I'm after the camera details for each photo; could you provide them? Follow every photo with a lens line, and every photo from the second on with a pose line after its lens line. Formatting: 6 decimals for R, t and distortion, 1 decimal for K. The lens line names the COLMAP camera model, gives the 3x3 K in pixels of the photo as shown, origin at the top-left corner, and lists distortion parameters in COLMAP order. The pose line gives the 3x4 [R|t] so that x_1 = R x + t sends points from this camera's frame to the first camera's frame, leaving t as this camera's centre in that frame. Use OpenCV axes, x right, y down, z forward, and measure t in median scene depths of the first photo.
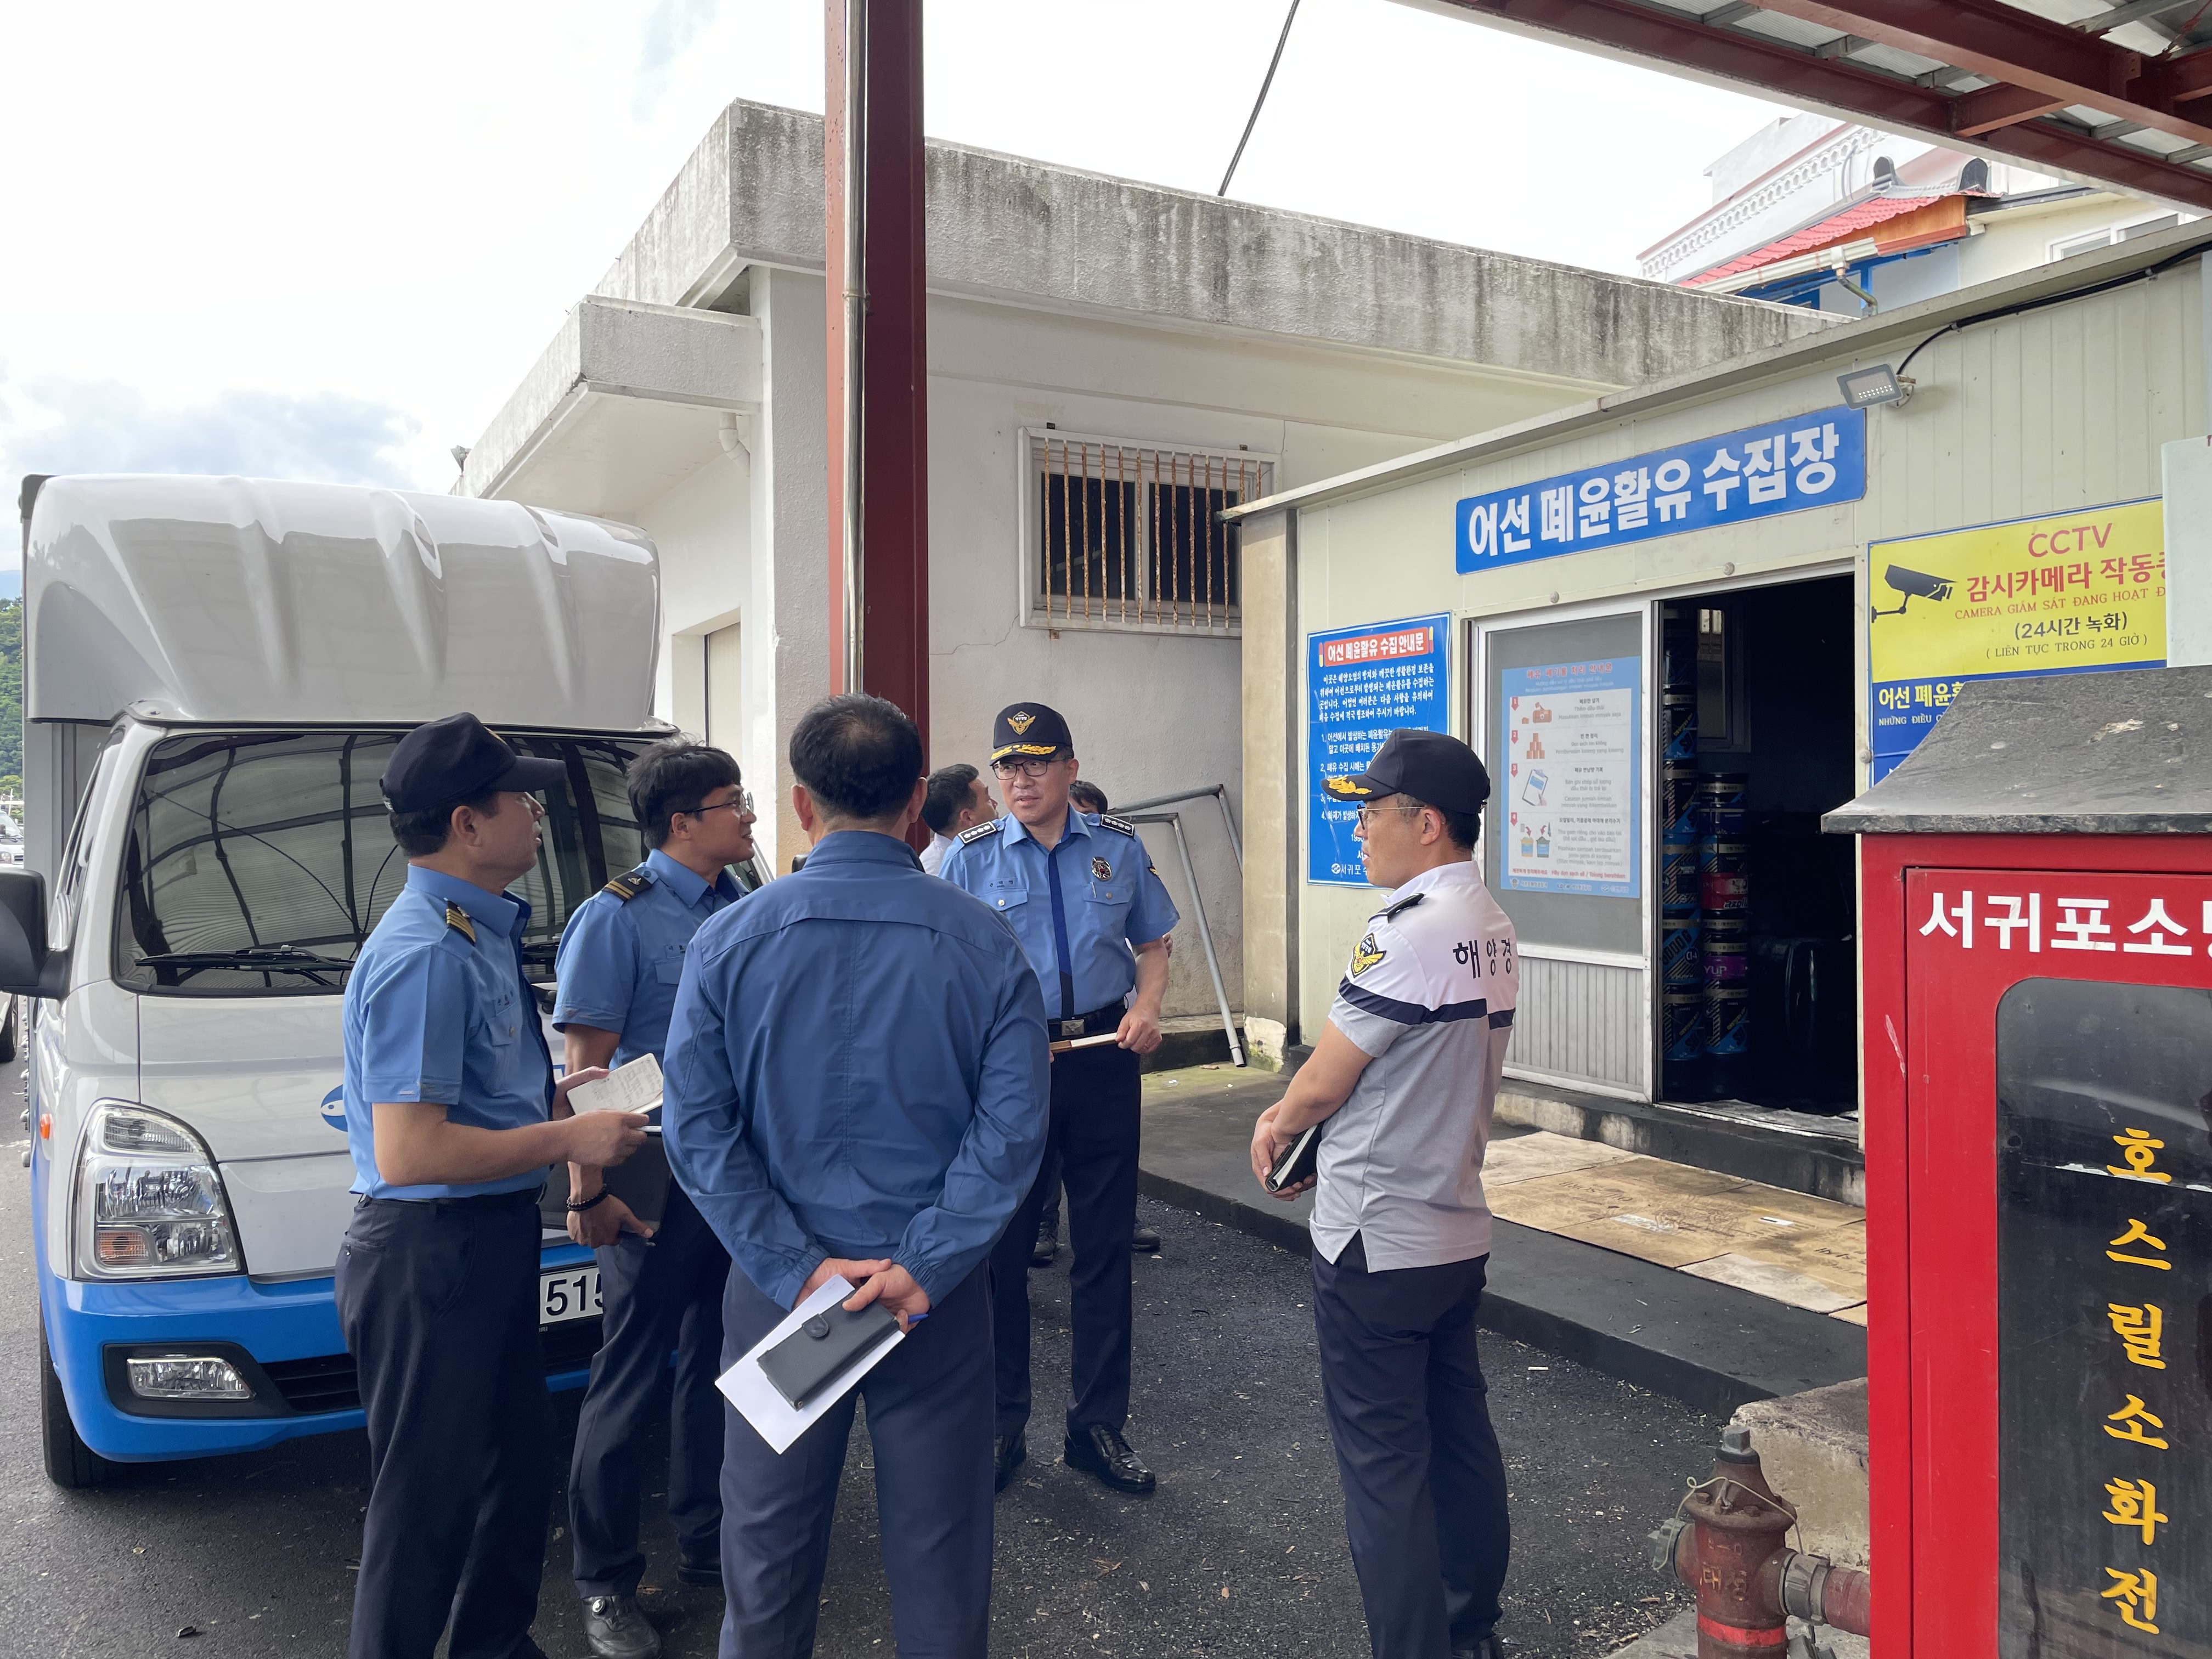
lens RADIAL K [[1672.7, 0, 1106.0], [0, 1672.7, 829.5], [0, 0, 1]] dist [0.081159, -0.104872]
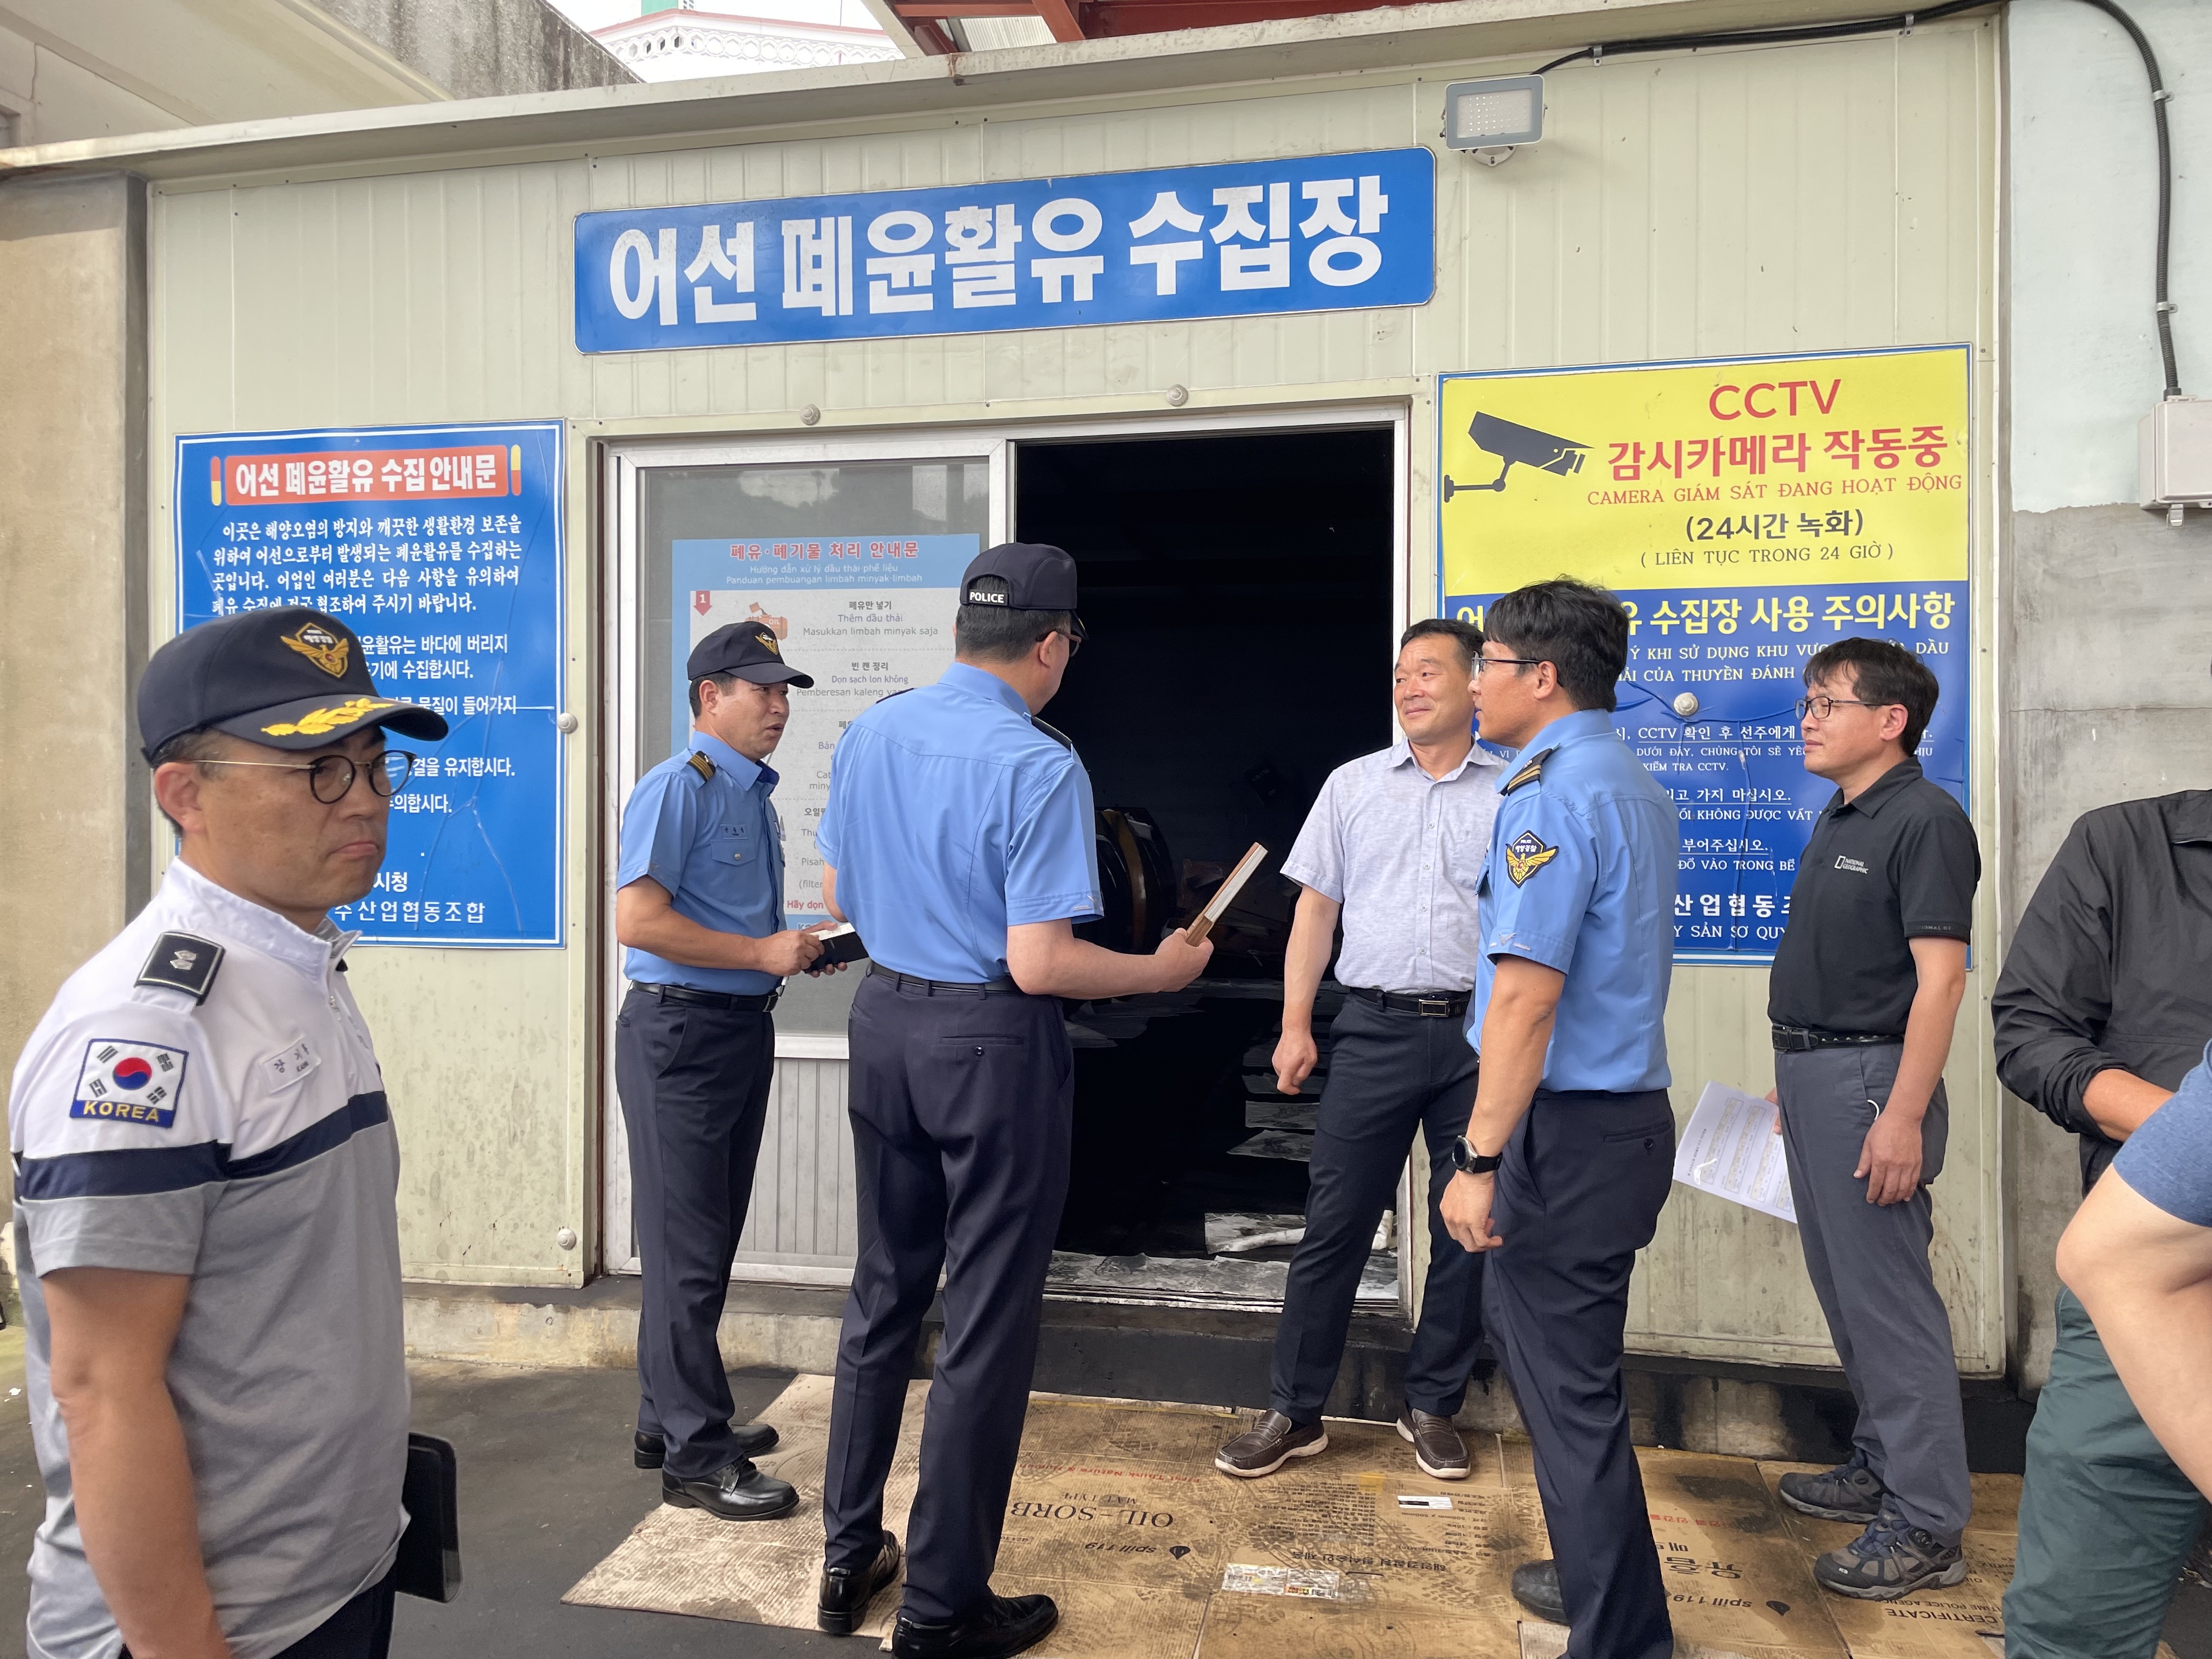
lens RADIAL K [[1672.7, 0, 1106.0], [0, 1672.7, 829.5], [0, 0, 1]] dist [0.081159, -0.104872]
pose [[0.664596, 0.001326, 0.747202, -0.092229], [0.003527, 0.999982, -0.004911, 0.003505], [-0.747194, 0.005900, 0.664579, 0.590943]]
